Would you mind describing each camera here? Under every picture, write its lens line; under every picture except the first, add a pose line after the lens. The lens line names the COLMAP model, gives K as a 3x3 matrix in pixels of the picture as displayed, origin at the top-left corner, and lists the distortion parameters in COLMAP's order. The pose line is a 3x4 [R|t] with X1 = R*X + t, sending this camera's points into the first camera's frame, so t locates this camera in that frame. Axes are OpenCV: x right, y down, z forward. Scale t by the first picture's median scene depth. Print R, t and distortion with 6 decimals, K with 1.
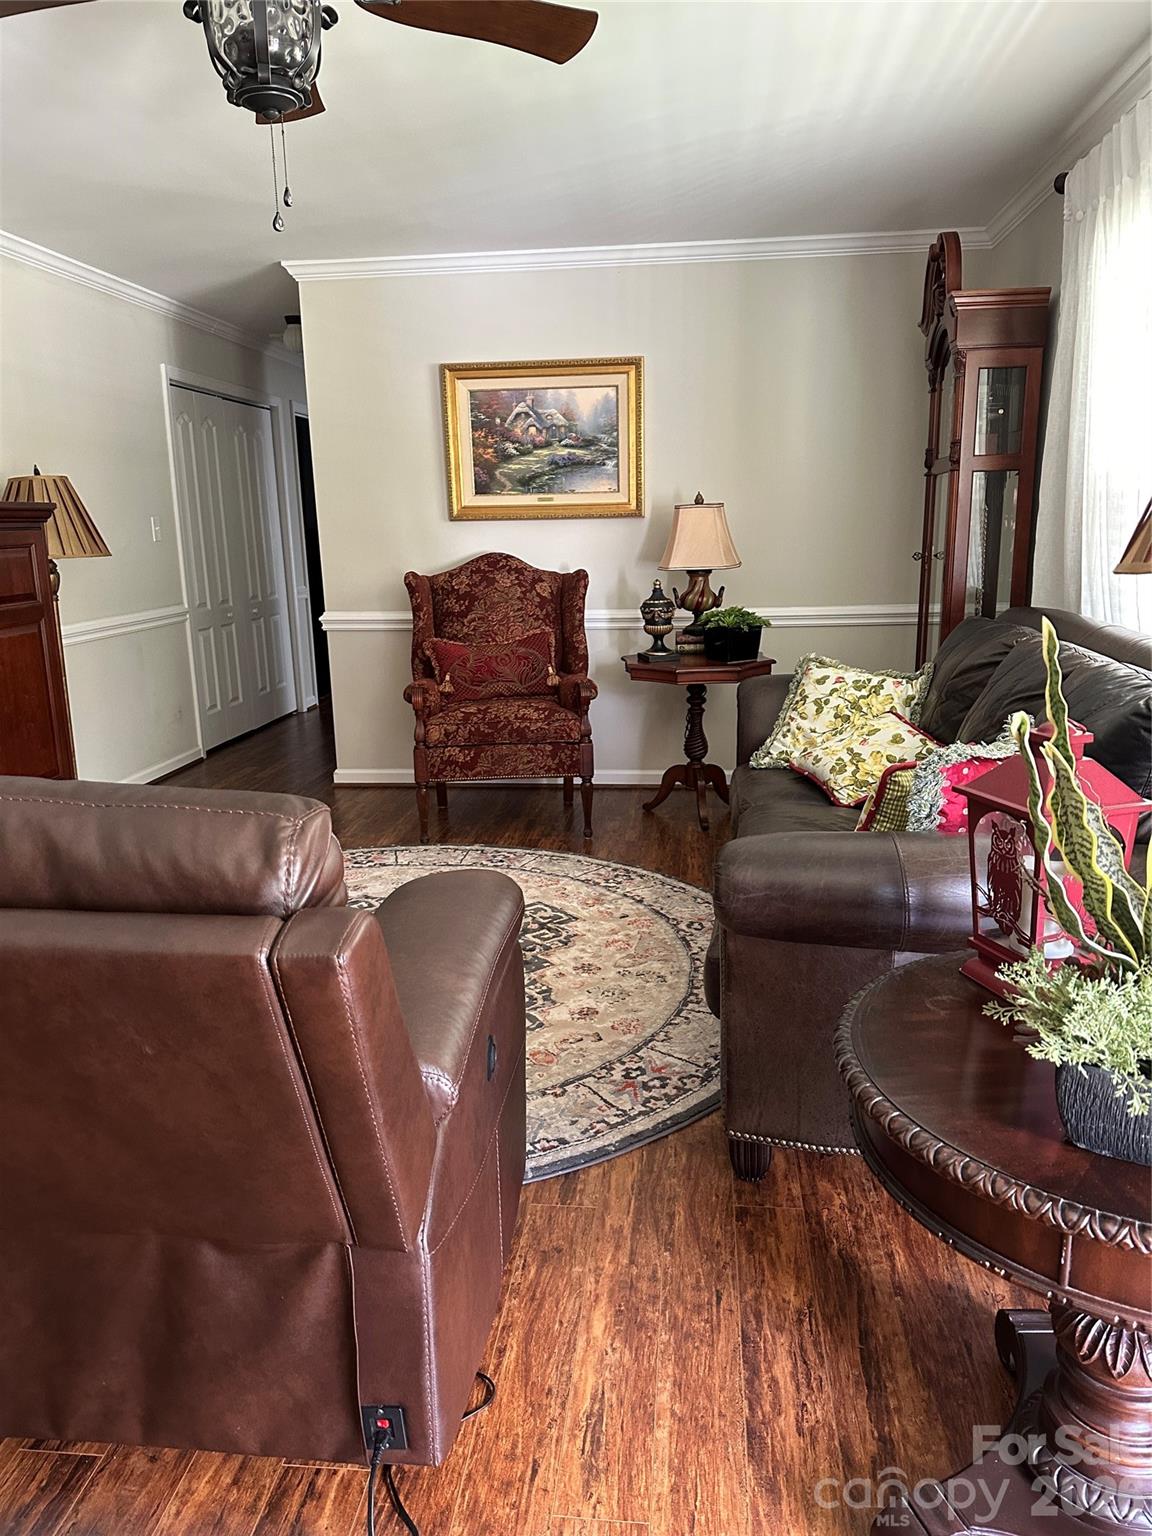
lens RADIAL K [[1085.1, 0, 592.3], [0, 1085.1, 772.4], [0, 0, 1]] dist [0.167434, -0.002361]
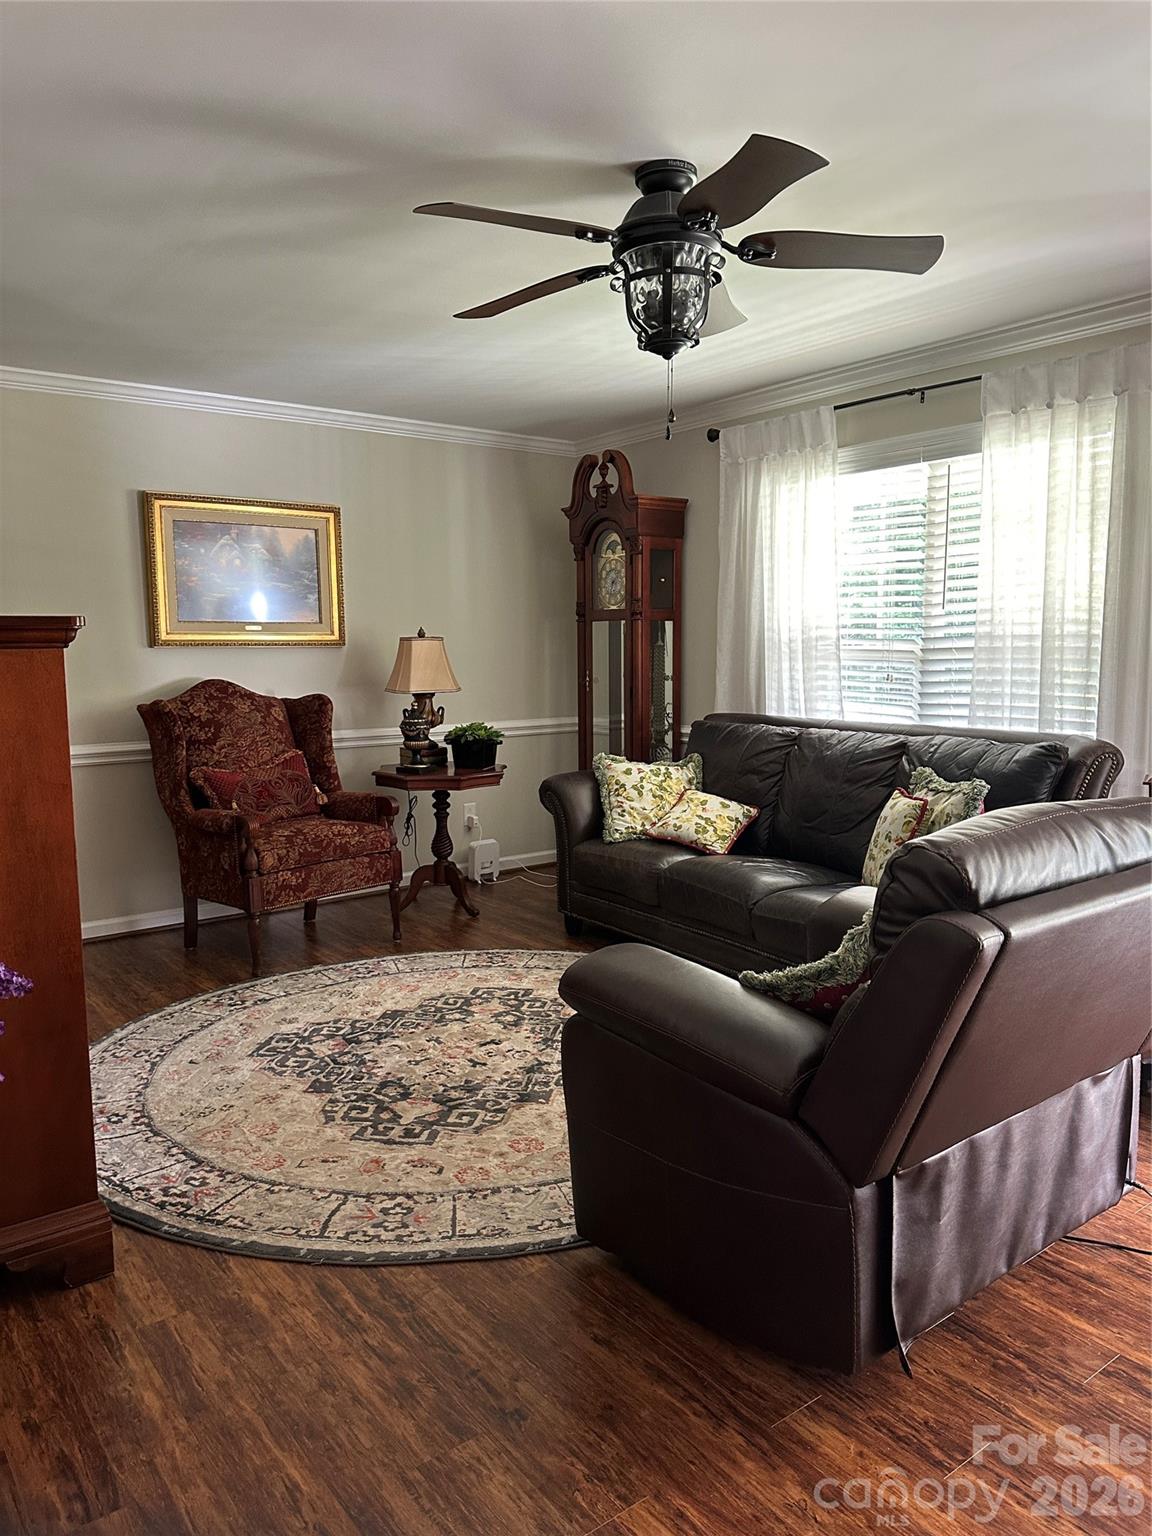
lens RADIAL K [[1085.1, 0, 592.3], [0, 1085.1, 772.4], [0, 0, 1]] dist [0.167434, -0.002361]
pose [[0.725364, -0.071260, 0.684667, -0.605442], [0.148668, 0.987371, -0.054740, -0.015631], [-0.672120, 0.141495, 0.726797, 0.071278]]
